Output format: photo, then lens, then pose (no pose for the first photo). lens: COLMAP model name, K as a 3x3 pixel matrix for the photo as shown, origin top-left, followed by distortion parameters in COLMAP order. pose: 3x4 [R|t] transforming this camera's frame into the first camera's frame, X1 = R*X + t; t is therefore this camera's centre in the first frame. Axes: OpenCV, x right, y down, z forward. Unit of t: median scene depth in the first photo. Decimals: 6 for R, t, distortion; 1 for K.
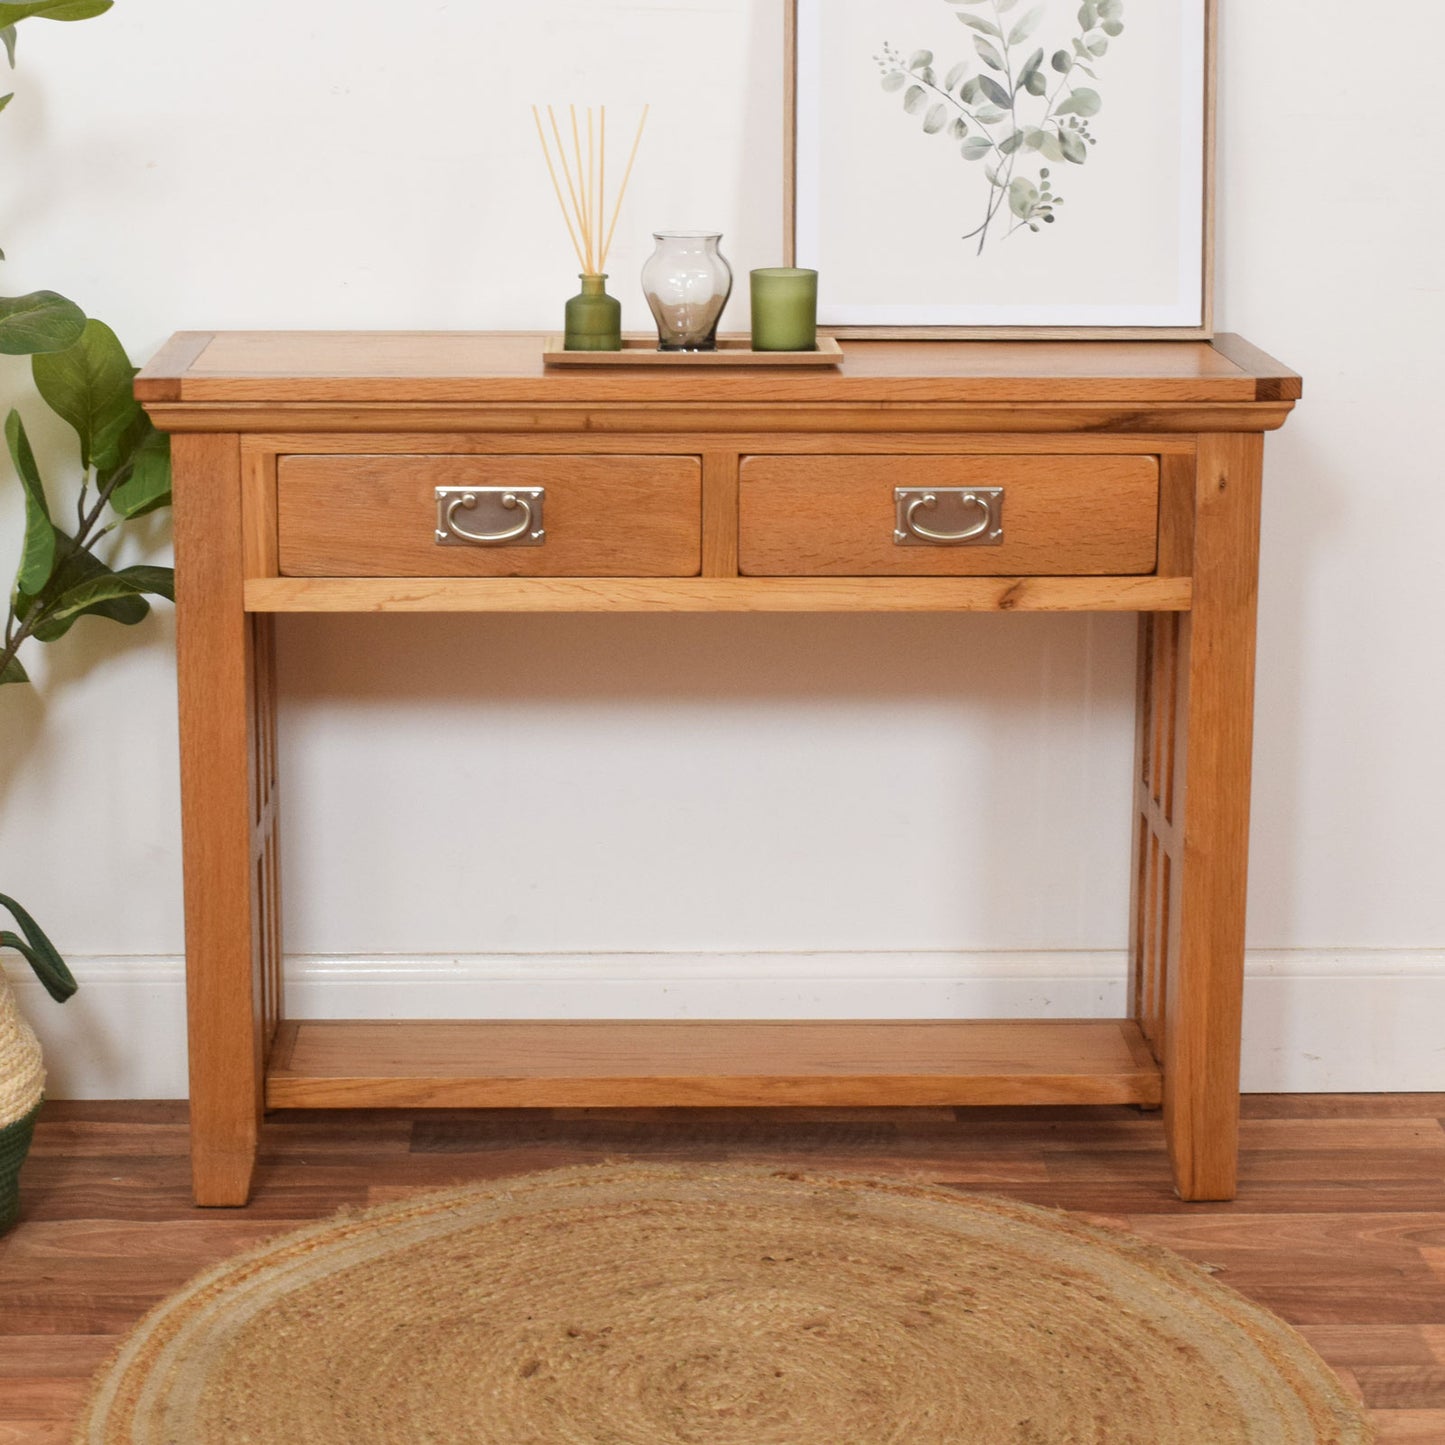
lens RADIAL K [[3514.8, 0, 743.2], [0, 3514.8, 655.1], [0, 0, 1]] dist [-0.001900, -0.402941]
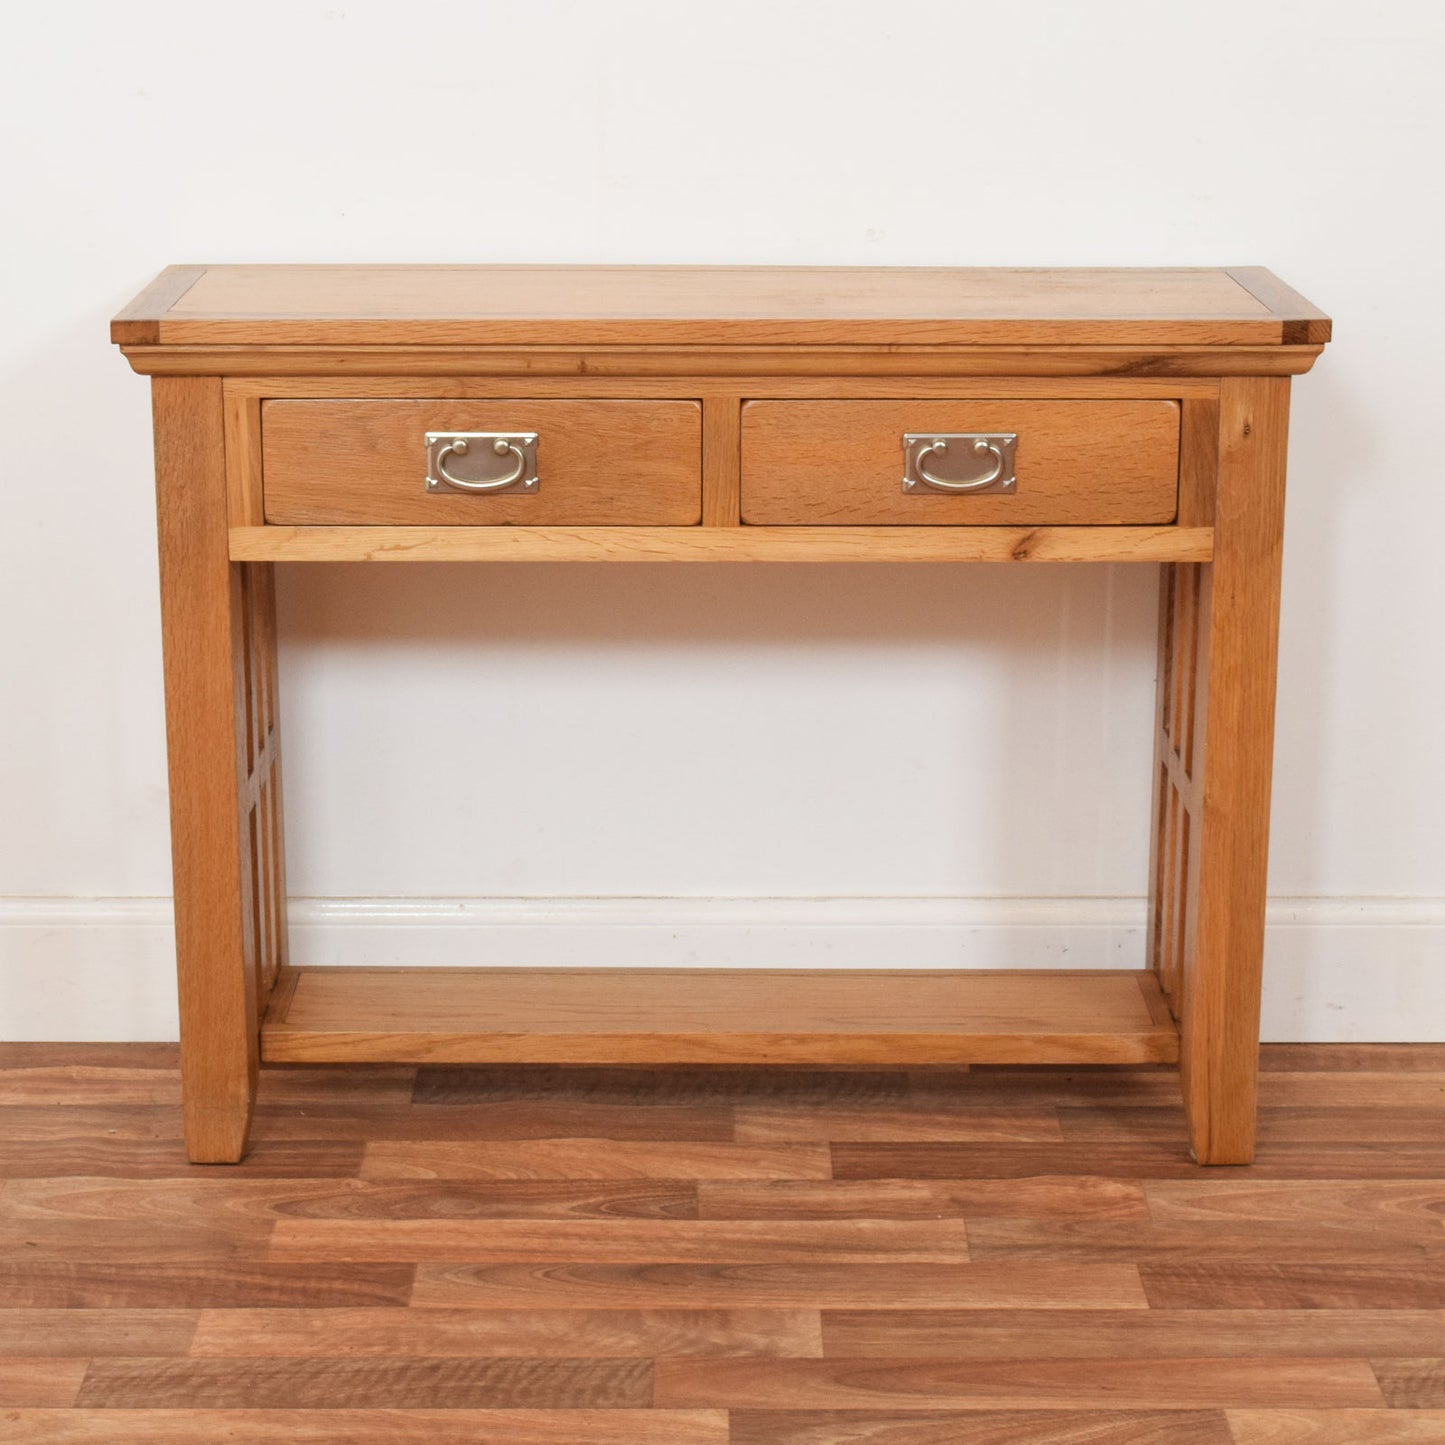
lens RADIAL K [[3252.2, 0, 718.9], [0, 3252.2, 680.7], [0, 0, 1]] dist [-0.017045, -0.118877]
pose [[0.999484, 0.004550, -0.031806, 0.020489], [-0.002864, 0.998598, 0.052863, -0.026072], [0.032002, -0.052744, 0.998095, 0.105289]]
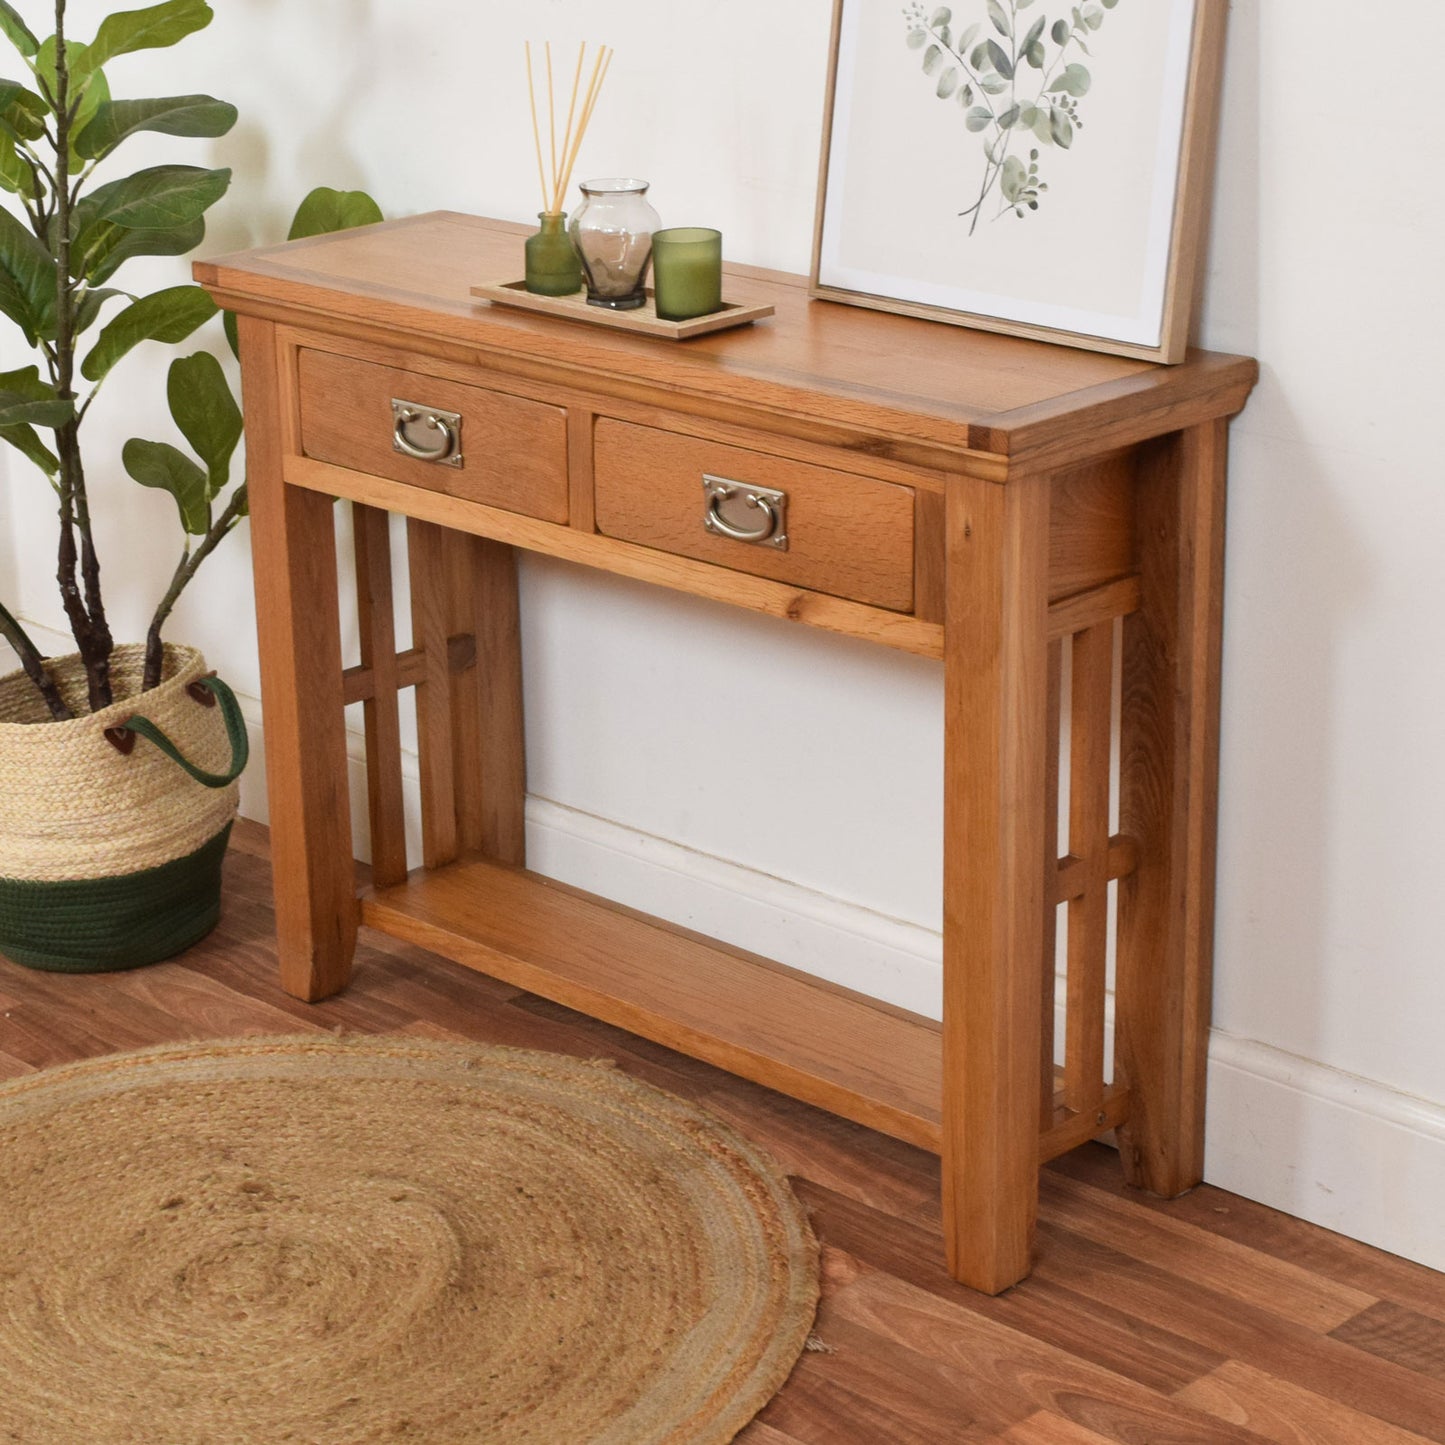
lens RADIAL K [[3535.7, 0, 654.4], [0, 3535.7, 723.3], [0, 0, 1]] dist [-0.033760, -0.111719]
pose [[0.676813, 0.223140, -0.701522, 0.703906], [-0.133403, 0.974353, 0.181217, -0.149126], [0.723967, -0.029065, 0.689223, 0.304647]]
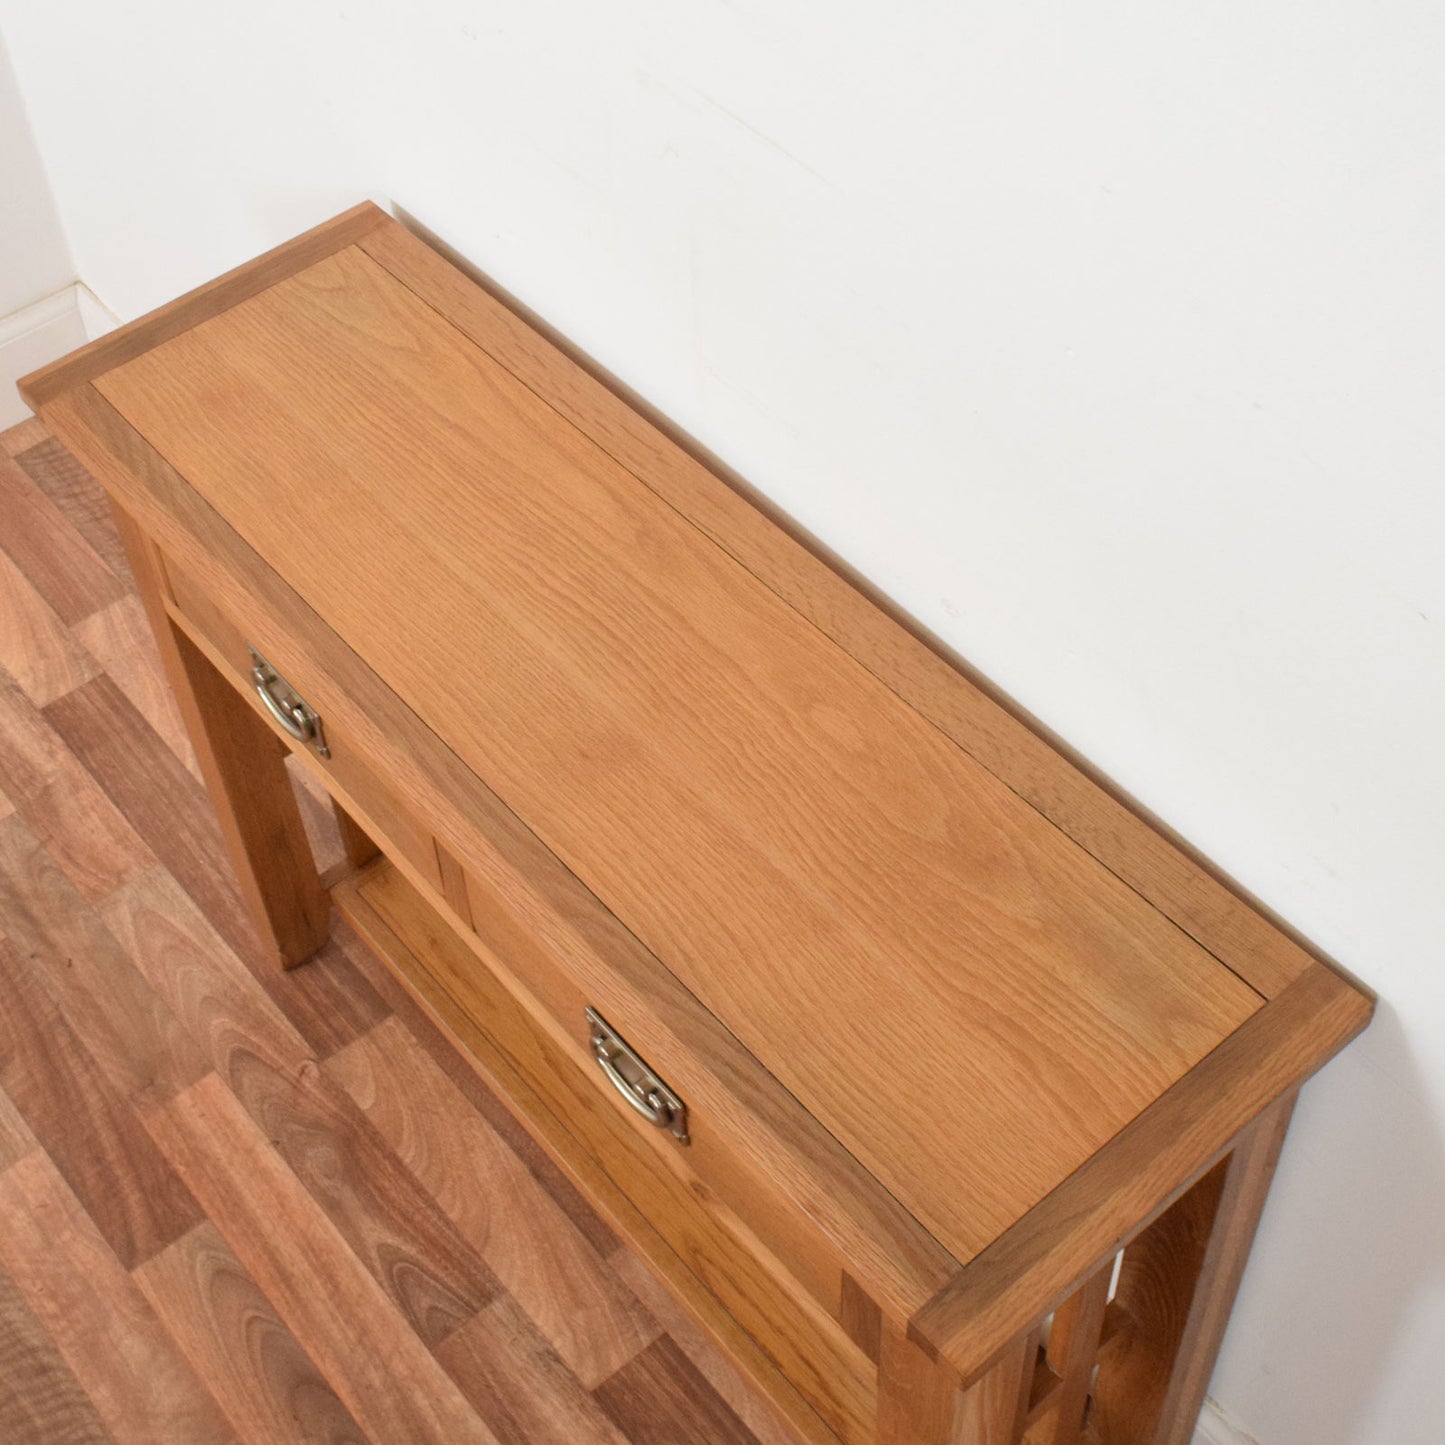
lens RADIAL K [[2184.3, 0, 673.2], [0, 2184.3, 546.1], [0, 0, 1]] dist [-0.026210, 0.017206]
pose [[0.601400, 0.555193, -0.574525, 0.246839], [-0.120240, 0.773807, 0.621904, -0.381763], [0.789849, -0.304932, 0.532124, 0.774926]]
